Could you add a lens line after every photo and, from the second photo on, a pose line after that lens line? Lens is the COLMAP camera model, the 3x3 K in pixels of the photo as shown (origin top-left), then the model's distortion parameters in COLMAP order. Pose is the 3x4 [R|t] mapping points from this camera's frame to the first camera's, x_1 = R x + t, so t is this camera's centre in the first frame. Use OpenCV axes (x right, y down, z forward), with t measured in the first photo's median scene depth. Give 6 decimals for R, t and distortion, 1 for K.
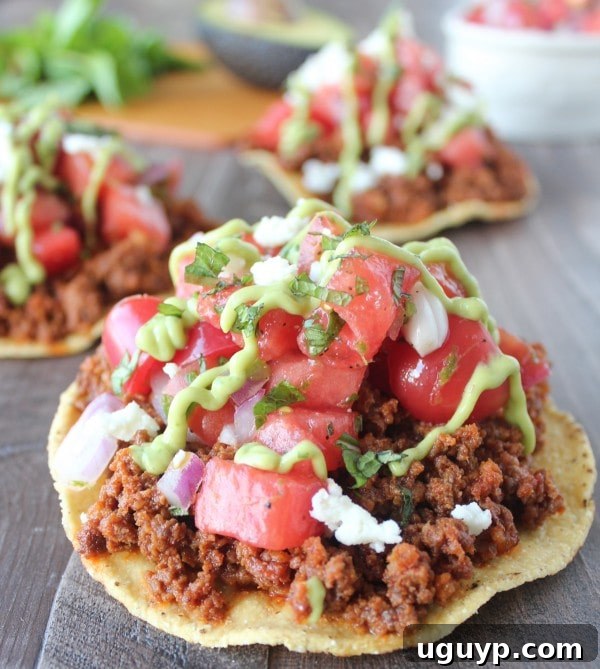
lens RADIAL K [[1037.0, 0, 289.5], [0, 1037.0, 437.0], [0, 0, 1]] dist [-0.168066, 0.153400]
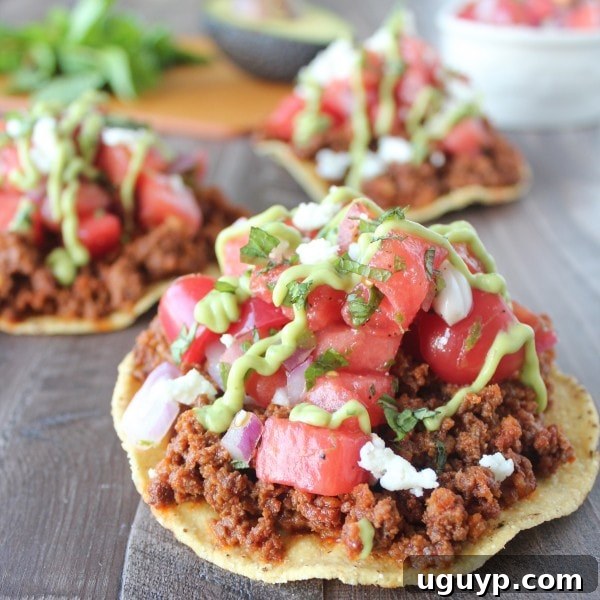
lens RADIAL K [[1016.0, 0, 298.2], [0, 1016.0, 433.0], [0, 0, 1]] dist [-0.161775, 0.138596]
pose [[0.999381, -0.015735, 0.031477, -0.076340], [0.015218, 0.999747, 0.016578, 0.019304], [-0.031730, -0.016089, 0.999367, -0.109518]]
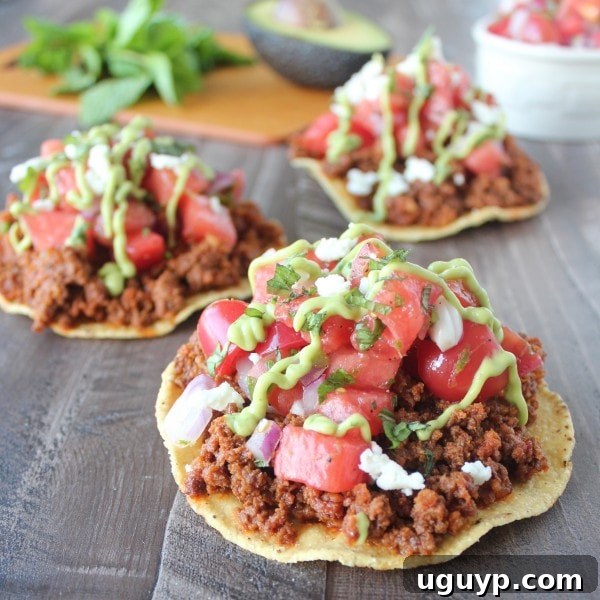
lens RADIAL K [[1093.5, 0, 277.5], [0, 1093.5, 465.9], [0, 0, 1]] dist [-0.168807, 0.170602]
pose [[0.999541, 0.015820, -0.025852, -0.047787], [-0.014130, 0.997831, 0.064297, -0.017872], [0.026813, -0.063902, 0.997596, -0.427493]]
